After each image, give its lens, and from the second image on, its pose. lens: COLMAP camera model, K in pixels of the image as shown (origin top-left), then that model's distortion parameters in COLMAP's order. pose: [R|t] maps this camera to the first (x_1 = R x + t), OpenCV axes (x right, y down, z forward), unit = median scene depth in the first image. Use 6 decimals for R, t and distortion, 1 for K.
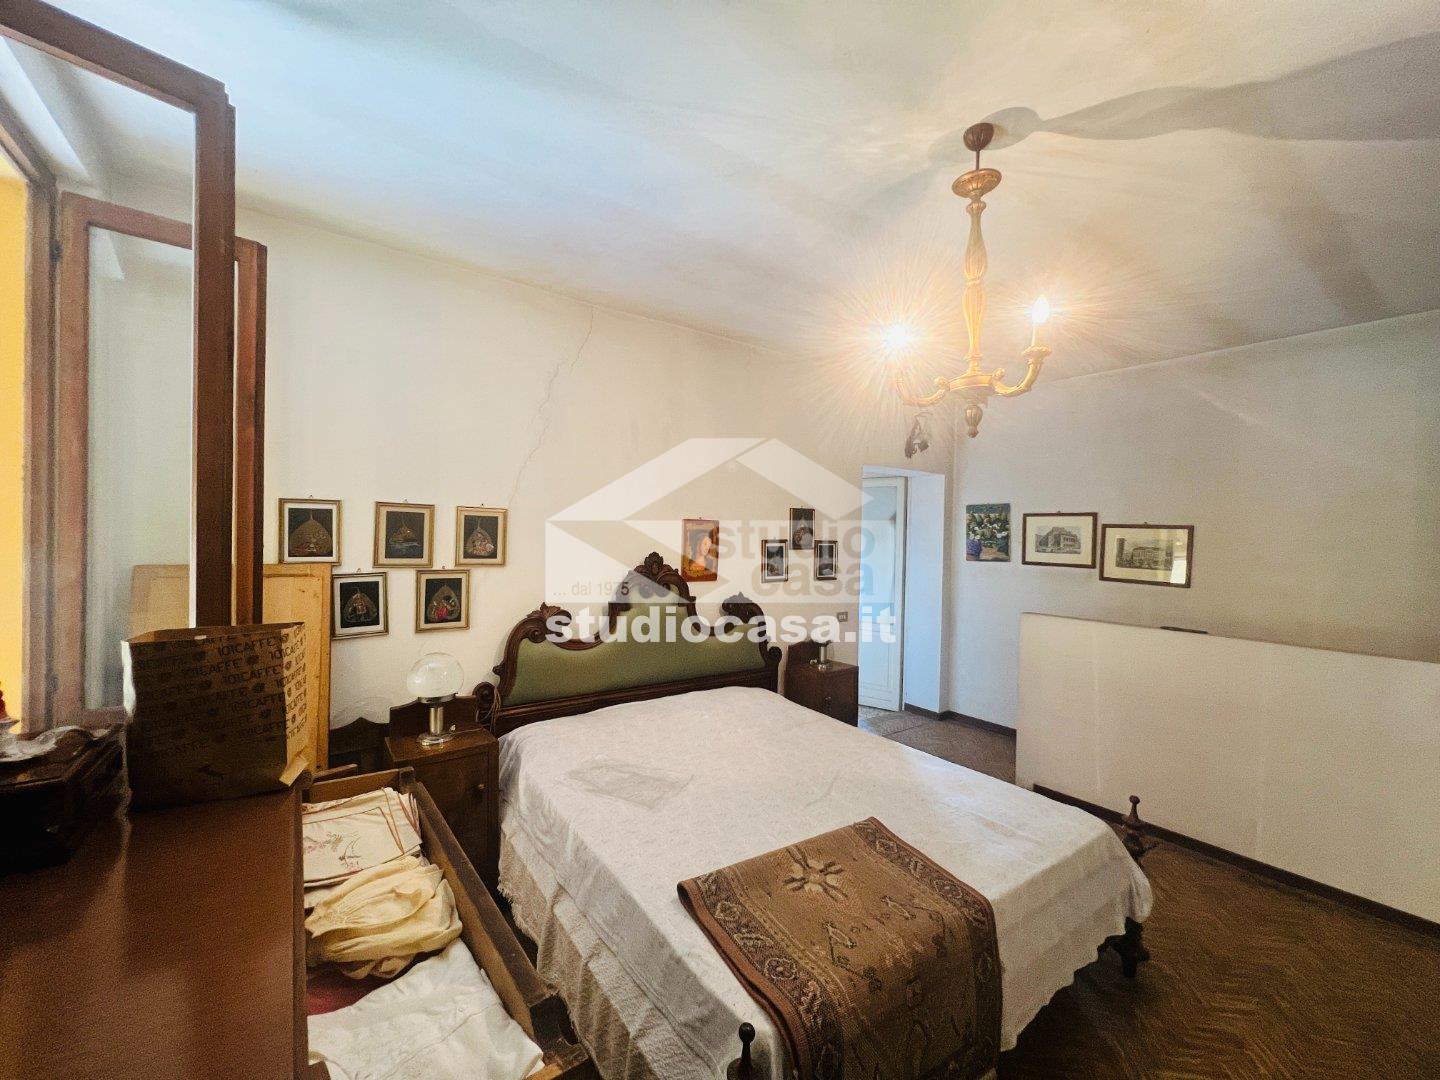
lens RADIAL K [[577.6, 0, 718.0], [0, 577.6, 541.2], [0, 0, 1]] dist [0.000148, 0.000477]
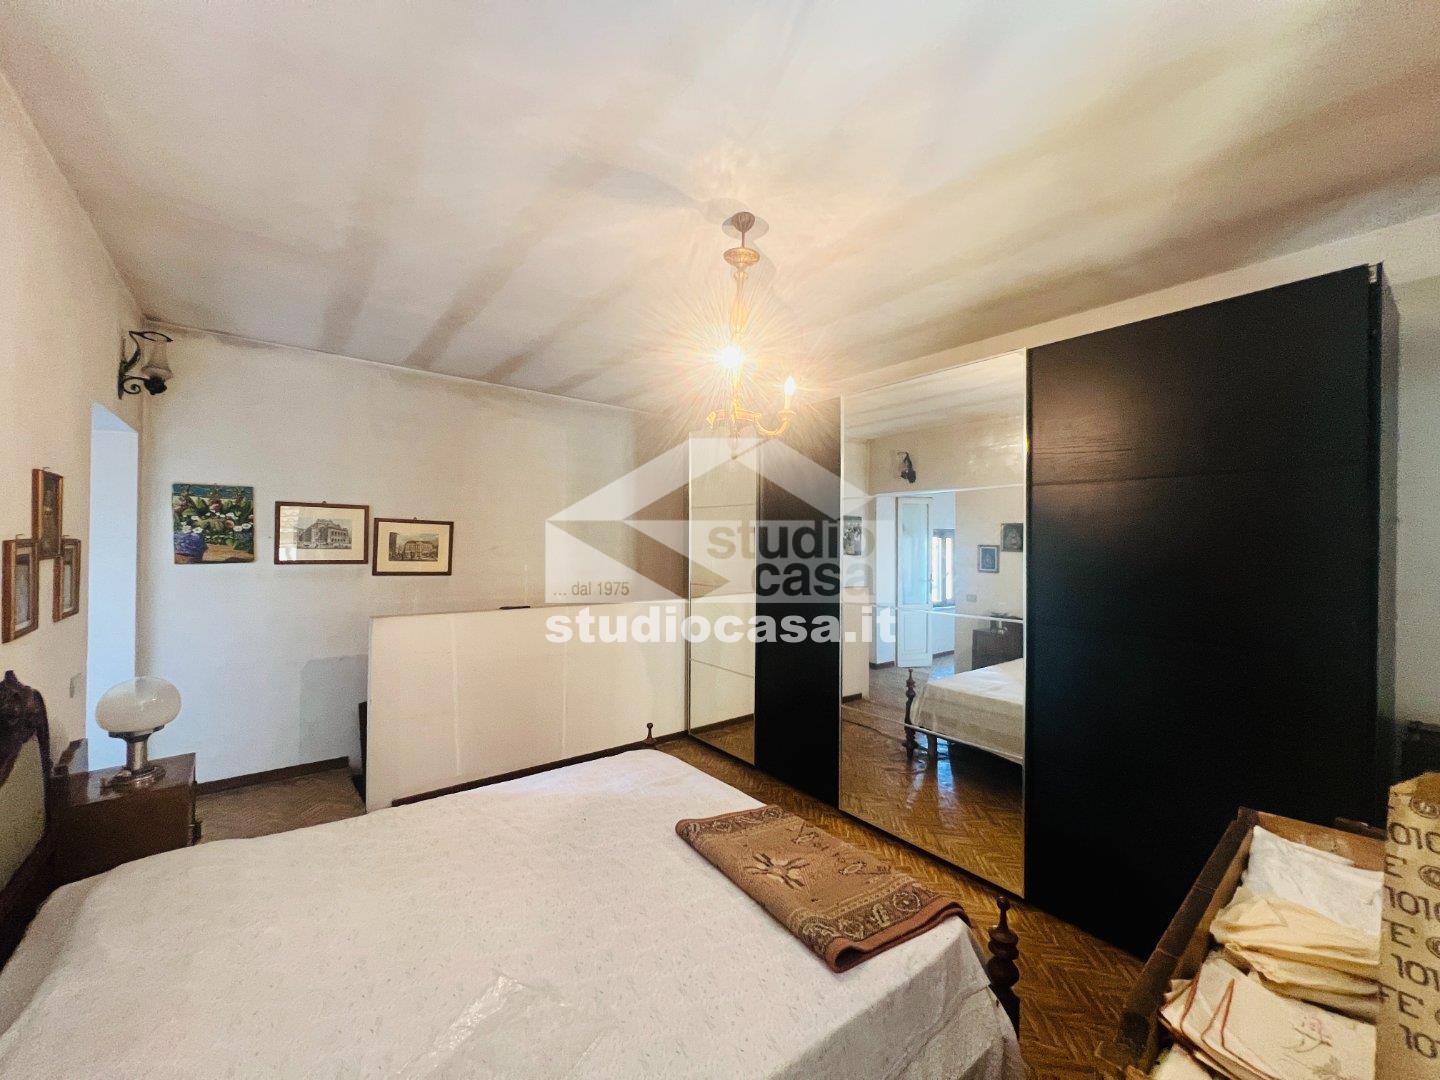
lens RADIAL K [[577.6, 0, 718.0], [0, 577.6, 541.2], [0, 0, 1]] dist [0.000148, 0.000477]
pose [[-0.043785, -0.020673, 0.998827, -0.348337], [-0.003677, 0.999782, 0.020531, -0.012580], [-0.999034, -0.002774, -0.043852, 0.472779]]
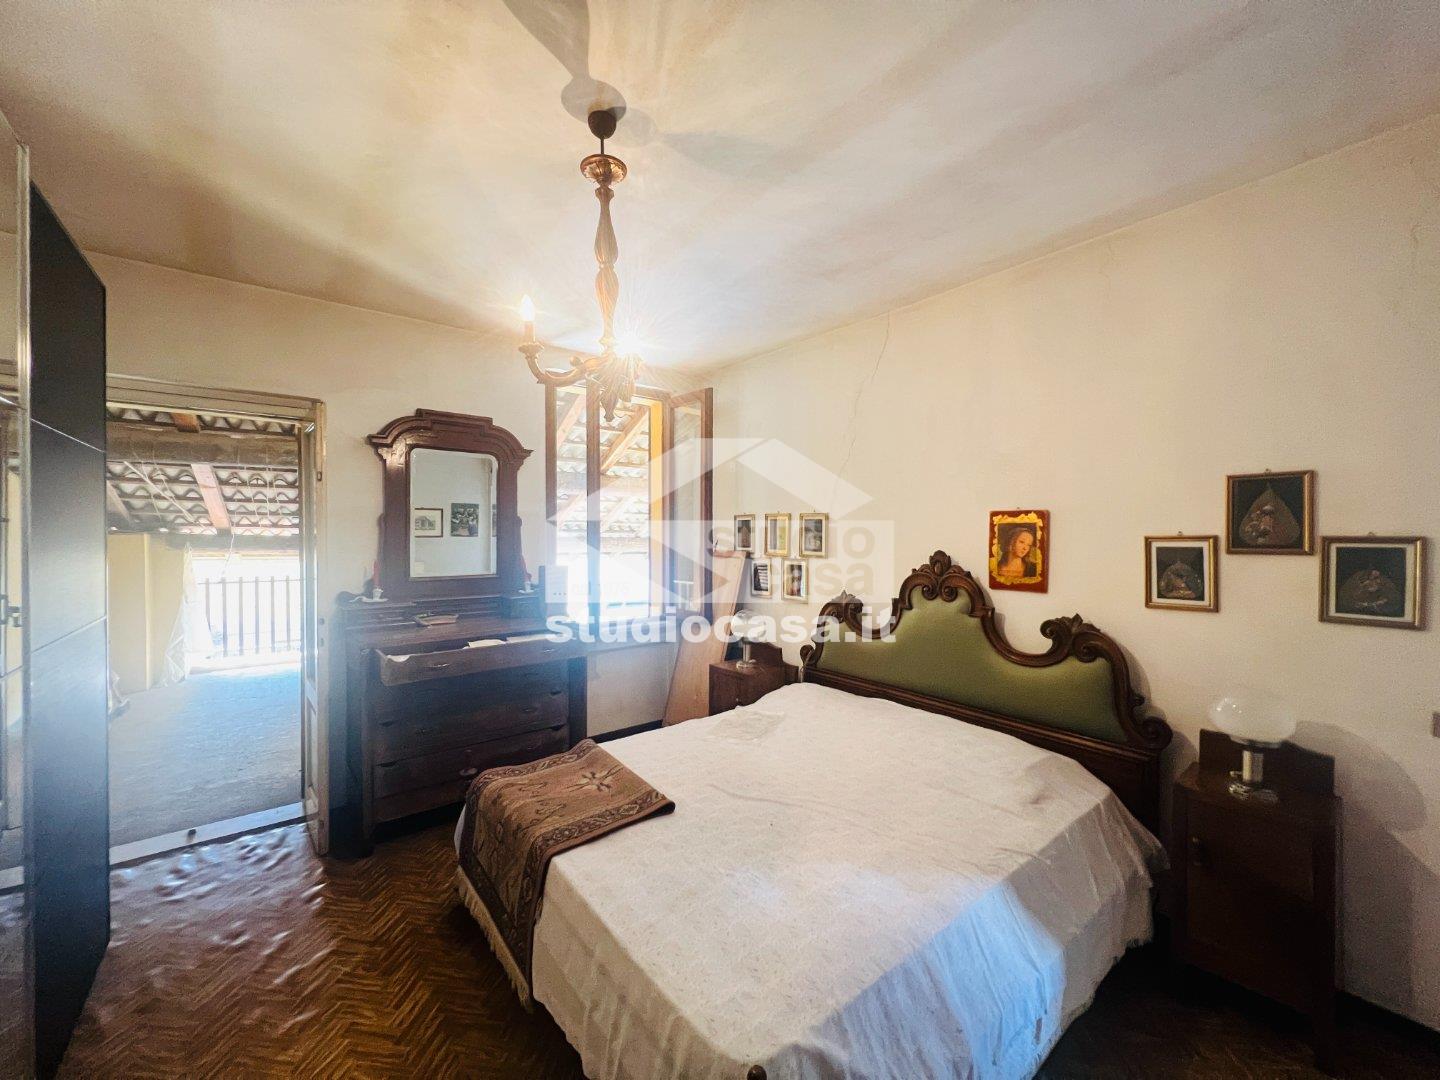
lens RADIAL K [[577.6, 0, 718.0], [0, 577.6, 541.2], [0, 0, 1]] dist [0.000148, 0.000477]
pose [[0.064983, -0.004283, -0.997877, 0.617925], [-0.019555, 0.999793, -0.005565, 0.013509], [0.997695, 0.019875, 0.064886, 0.484692]]
